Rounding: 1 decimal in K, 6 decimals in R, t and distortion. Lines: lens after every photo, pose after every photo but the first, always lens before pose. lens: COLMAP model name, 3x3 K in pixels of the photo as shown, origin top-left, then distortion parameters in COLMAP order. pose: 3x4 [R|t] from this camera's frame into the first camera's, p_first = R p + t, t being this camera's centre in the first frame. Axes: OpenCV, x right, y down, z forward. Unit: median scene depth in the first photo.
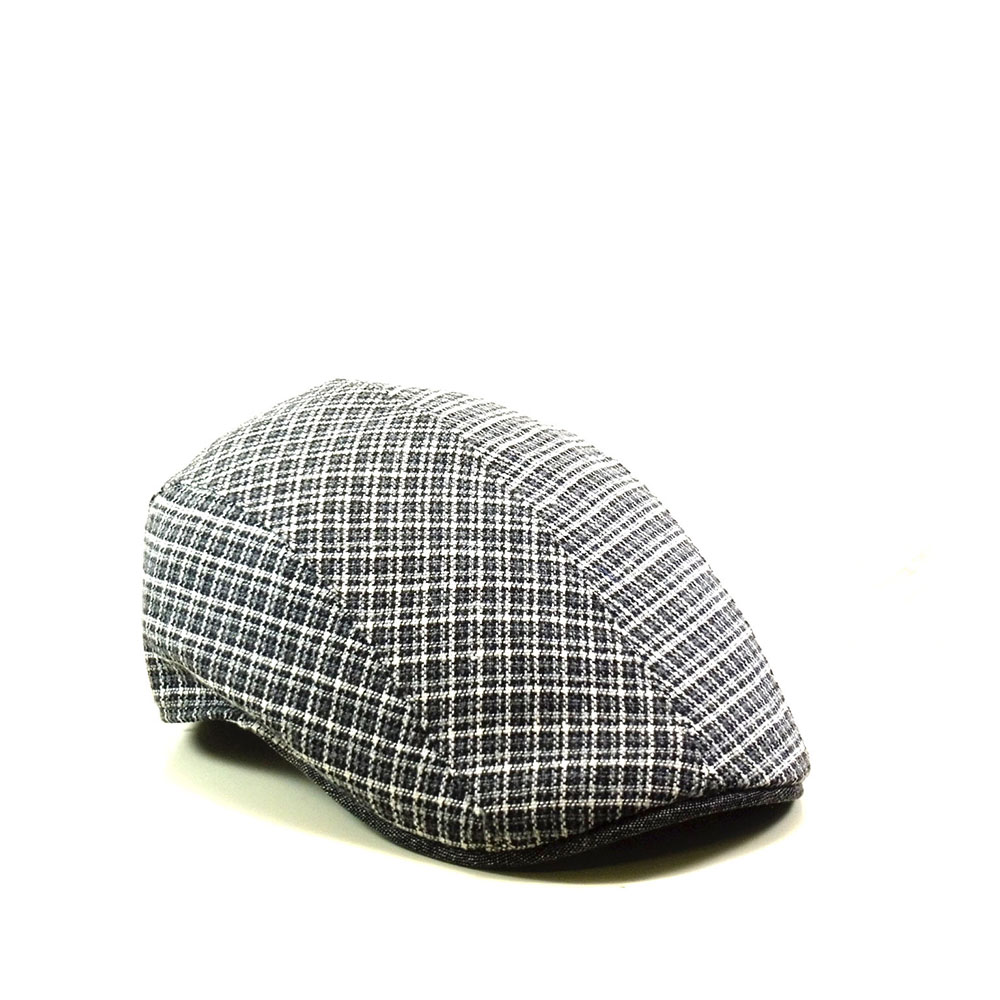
lens RADIAL K [[2837.2, 0, 500.0], [0, 2837.2, 500.0], [0, 0, 1]] dist [0.533856, -18.397215]
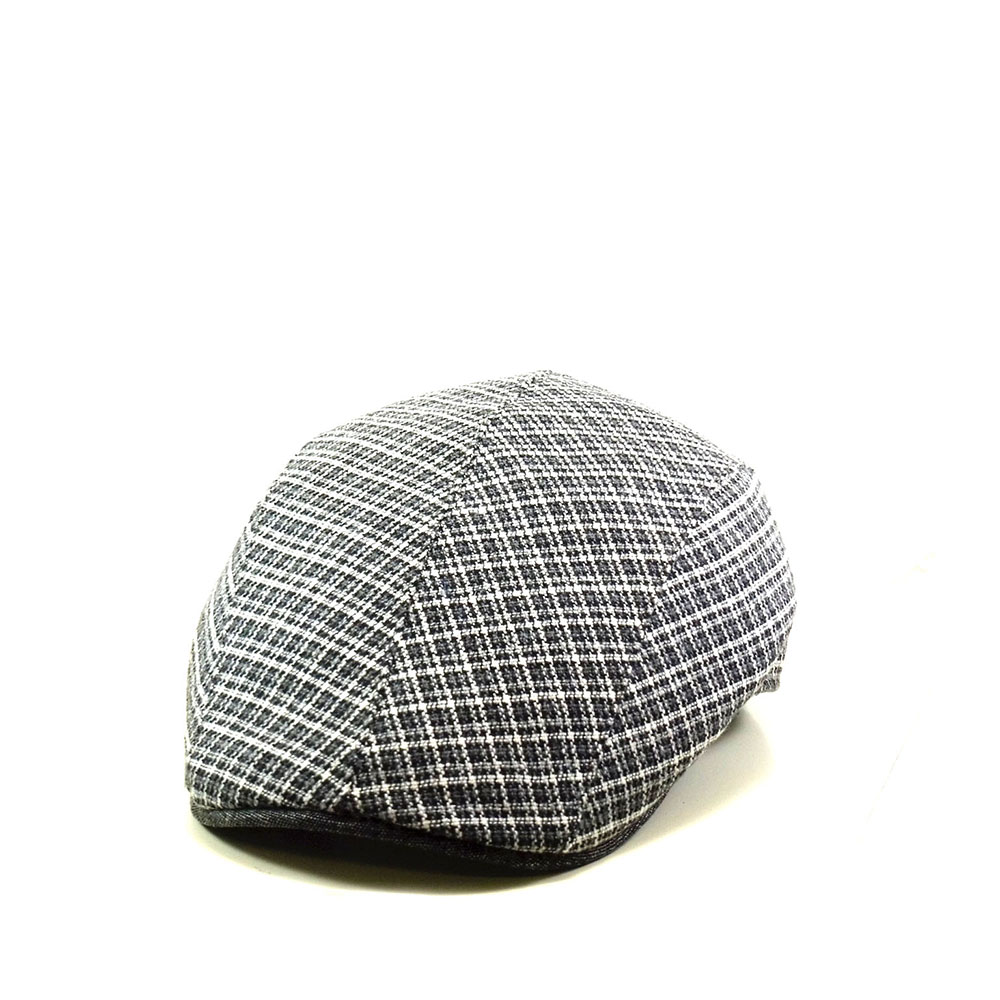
lens RADIAL K [[2837.2, 0, 500.0], [0, 2837.2, 500.0], [0, 0, 1]] dist [0.533856, -18.397215]
pose [[0.631458, 0.208286, -0.746912, 0.806398], [-0.208269, 0.973411, 0.095372, -0.104908], [0.746917, 0.095335, 0.658048, 0.381480]]
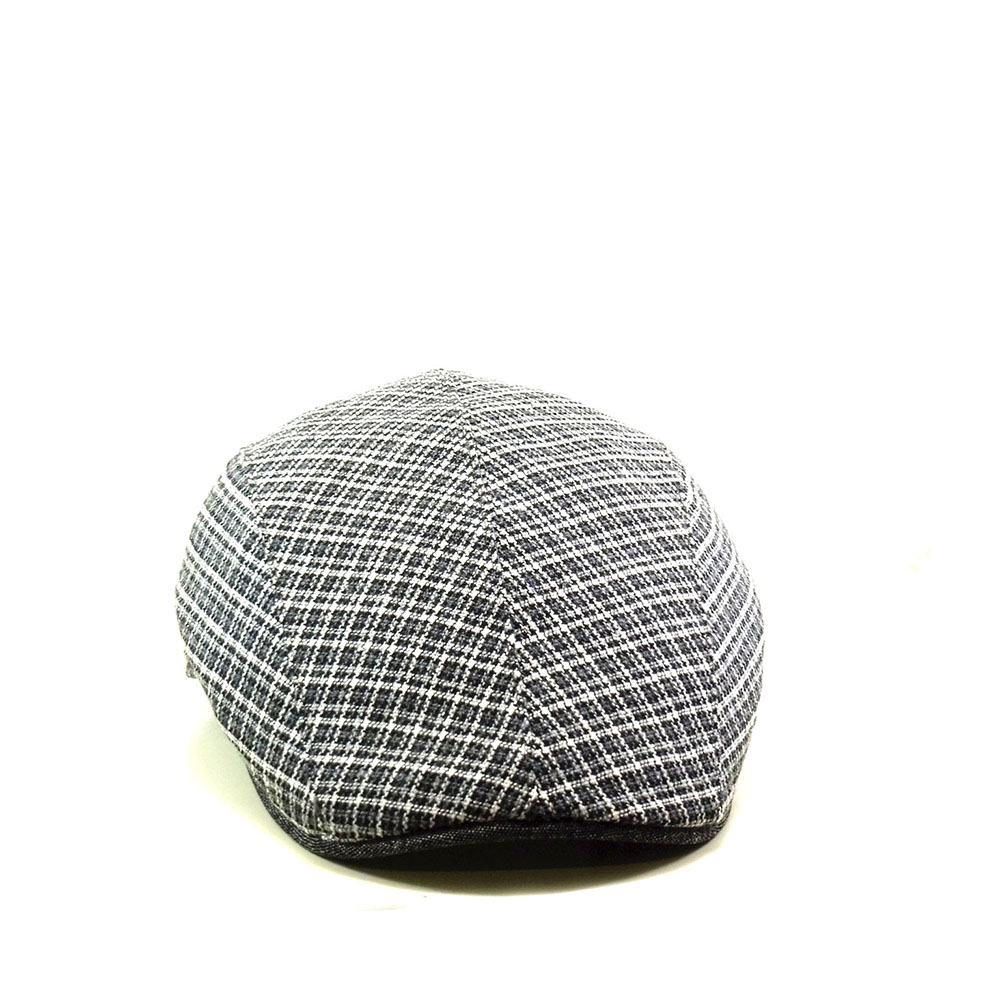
lens RADIAL K [[2837.2, 0, 500.0], [0, 2837.2, 500.0], [0, 0, 1]] dist [0.533856, -18.397215]
pose [[0.902532, 0.113902, -0.415285, 0.450015], [-0.113273, 0.993217, 0.026239, -0.029022], [0.415457, 0.023359, 0.909313, 0.104378]]
